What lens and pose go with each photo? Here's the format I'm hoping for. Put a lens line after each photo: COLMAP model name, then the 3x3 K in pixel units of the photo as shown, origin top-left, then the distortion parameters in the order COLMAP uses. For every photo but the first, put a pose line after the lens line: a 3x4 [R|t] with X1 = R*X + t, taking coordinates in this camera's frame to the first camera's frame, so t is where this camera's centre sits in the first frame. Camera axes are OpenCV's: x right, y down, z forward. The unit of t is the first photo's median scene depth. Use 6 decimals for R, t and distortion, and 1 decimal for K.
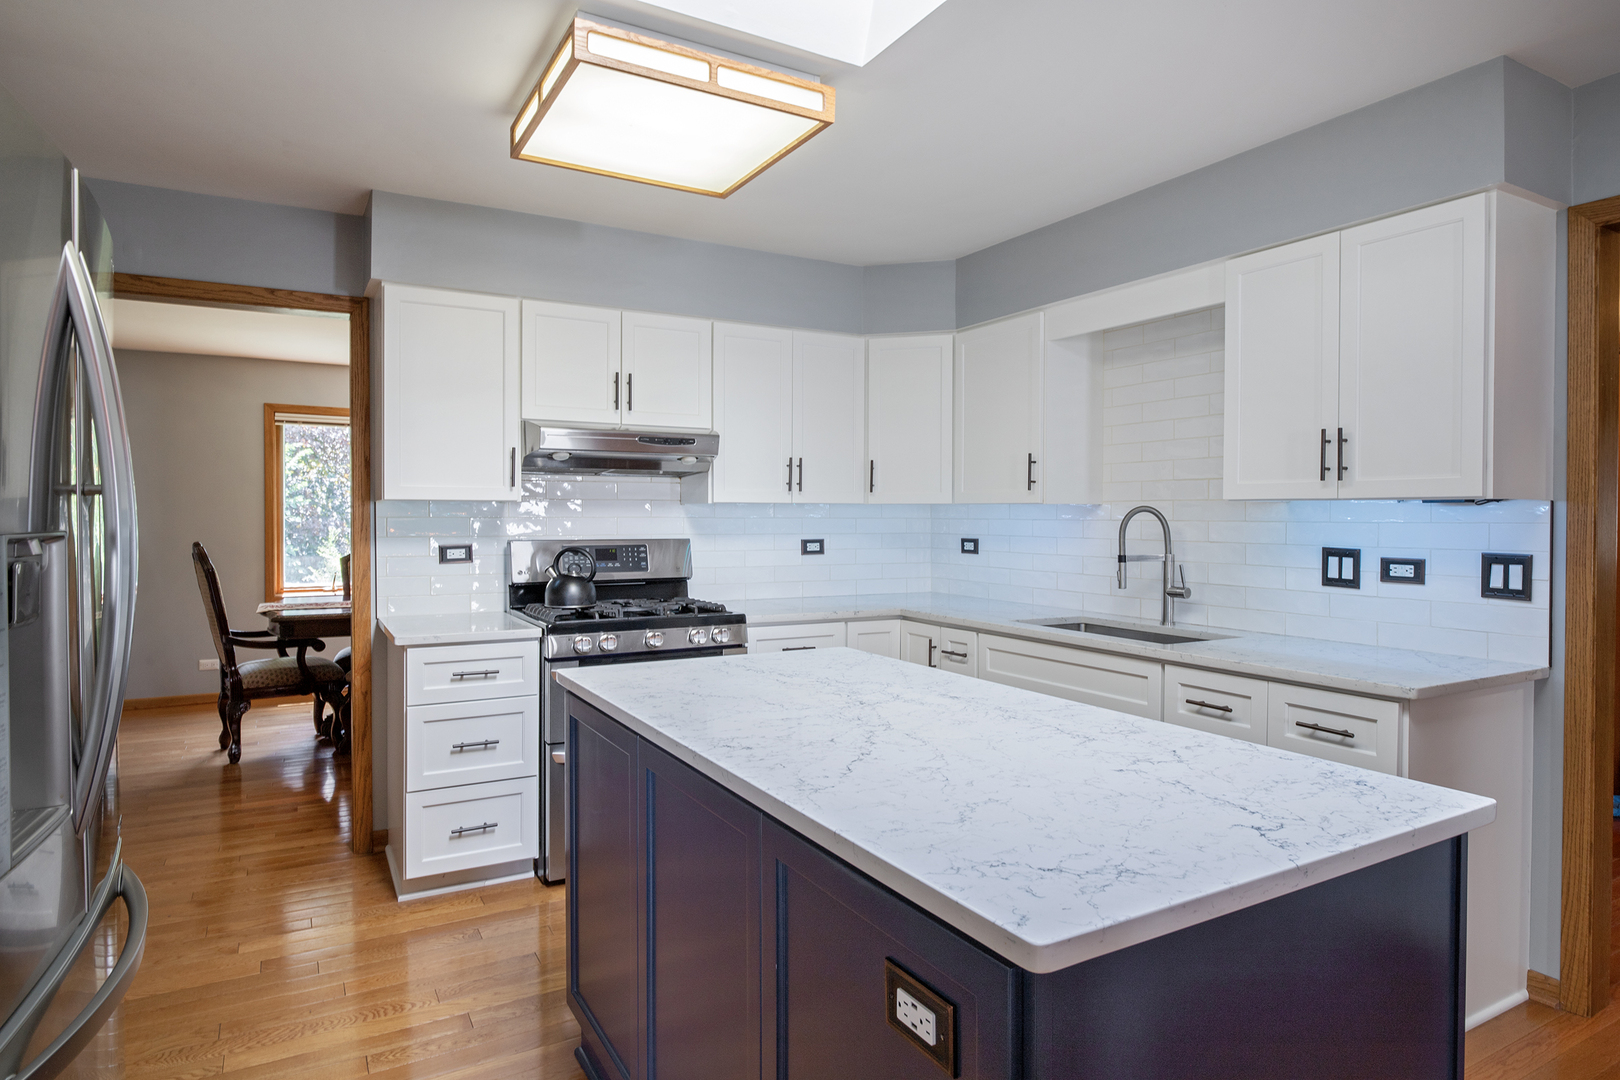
lens RADIAL K [[932.6, 0, 811.3], [0, 932.6, 531.6], [0, 0, 1]] dist [0.002697, 0.000173]
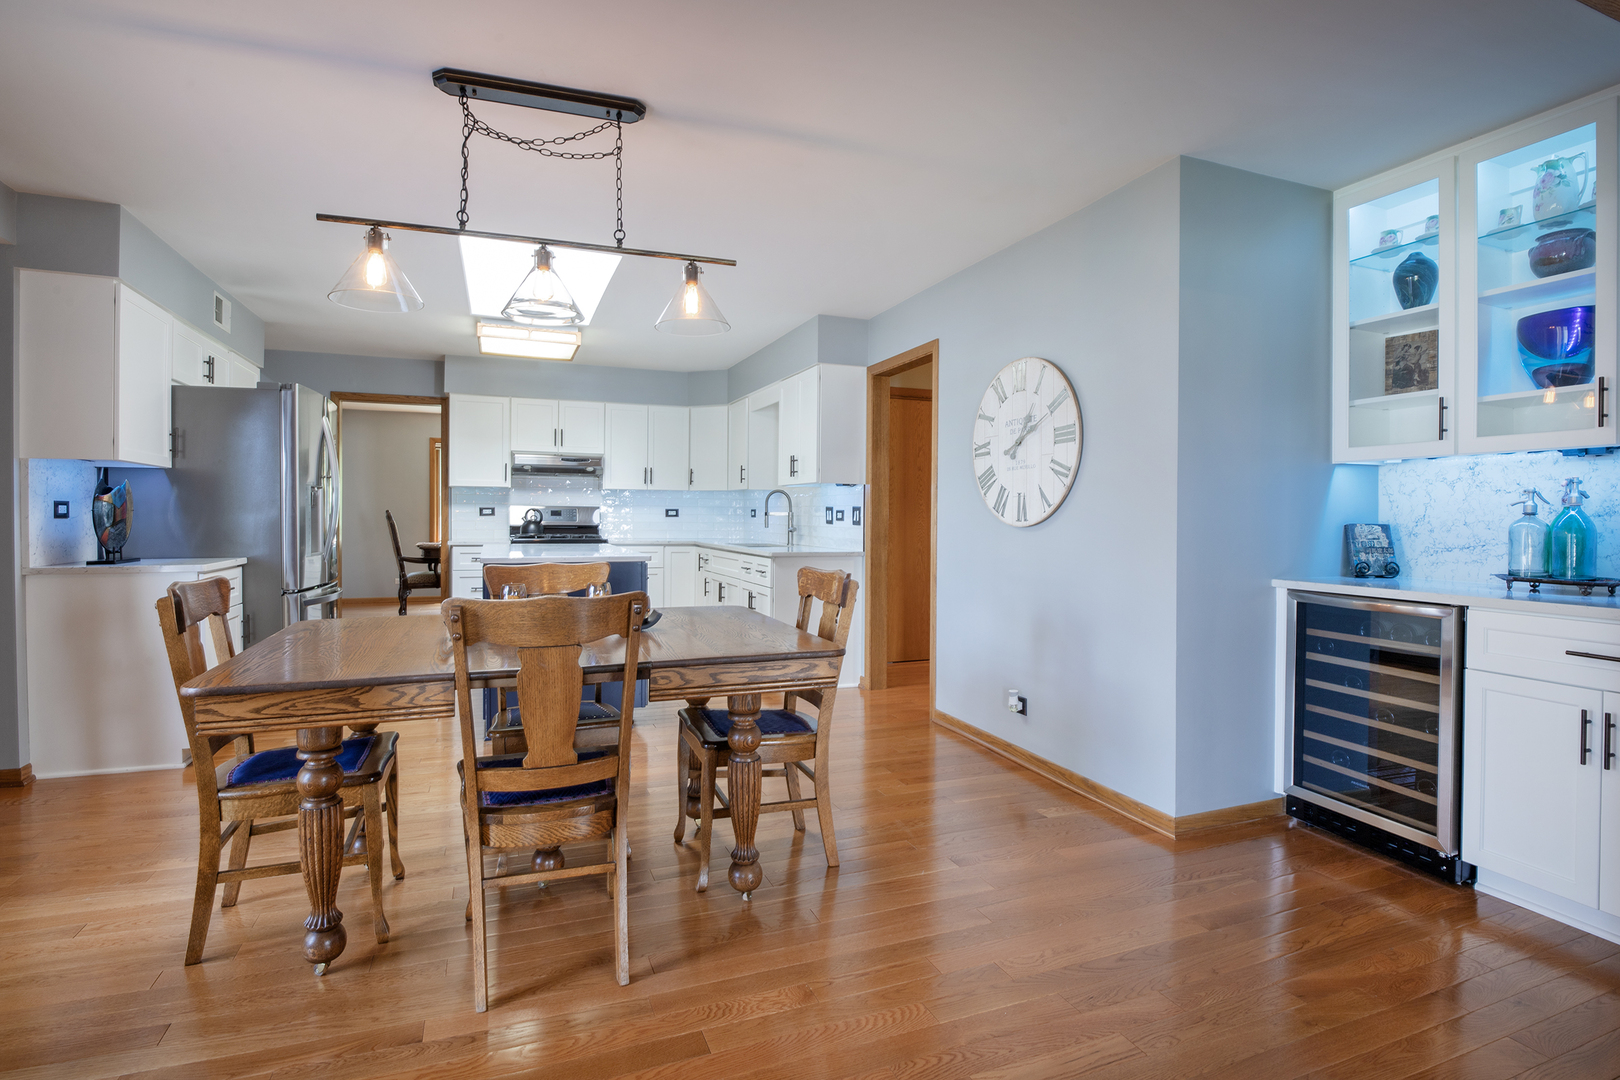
lens RADIAL K [[794.9, 0, 810.3], [0, 794.9, 532.7], [0, 0, 1]] dist [-0.003791, -0.000500]
pose [[0.990937, 0.008995, -0.134028, 0.603221], [-0.008335, 0.999950, 0.005482, 0.054553], [0.134071, -0.004315, 0.990962, -0.729172]]
